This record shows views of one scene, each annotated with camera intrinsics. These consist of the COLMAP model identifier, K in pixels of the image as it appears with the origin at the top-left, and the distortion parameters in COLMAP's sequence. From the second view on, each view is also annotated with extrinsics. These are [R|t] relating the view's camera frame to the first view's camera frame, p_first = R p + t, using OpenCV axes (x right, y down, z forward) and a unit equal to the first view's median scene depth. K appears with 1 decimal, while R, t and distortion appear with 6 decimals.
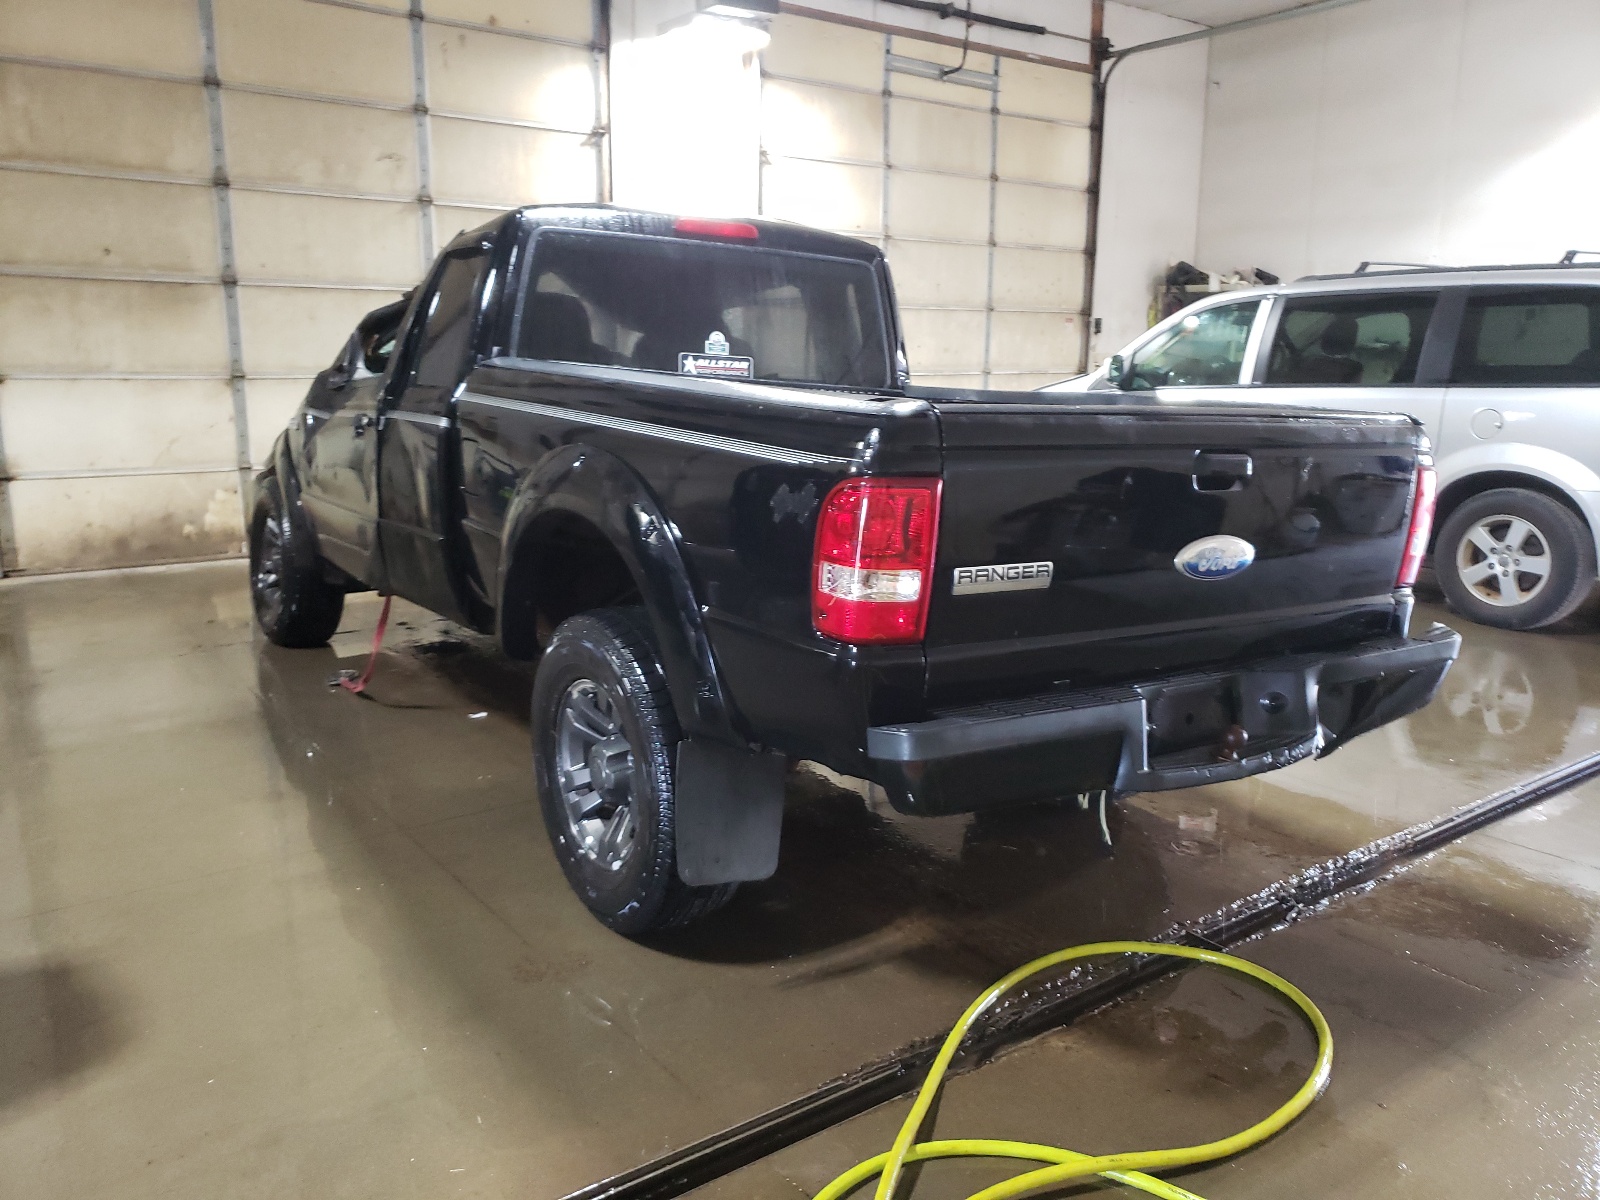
lens RADIAL K [[1214.6, 0, 811.7], [0, 1214.6, 597.0], [0, 0, 1]] dist [0.003526, 0.003812]
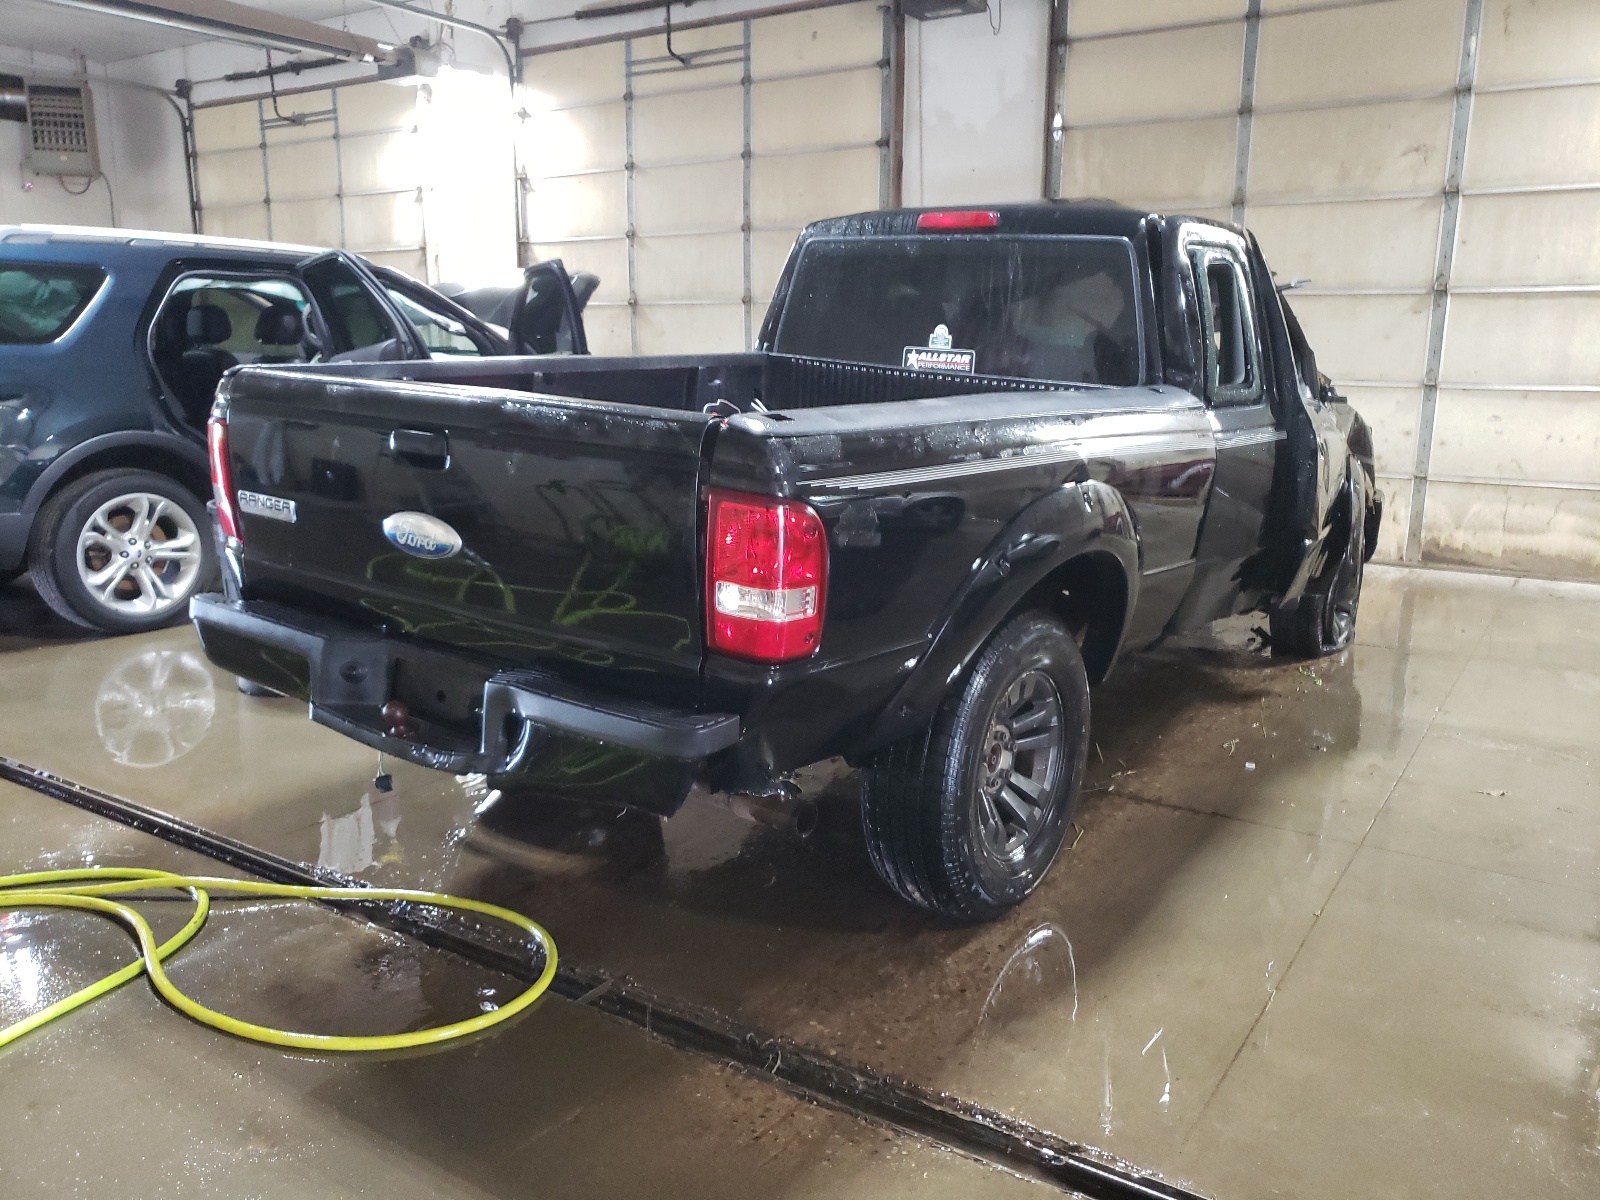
lens RADIAL K [[1214.6, 0, 811.9], [0, 1214.6, 604.0], [0, 0, 1]] dist [0.003526, 0.003812]
pose [[0.363764, 0.181685, -0.913601, 0.828364], [-0.191366, 0.974449, 0.117591, -0.093664], [0.911622, 0.132057, 0.389238, 0.549661]]
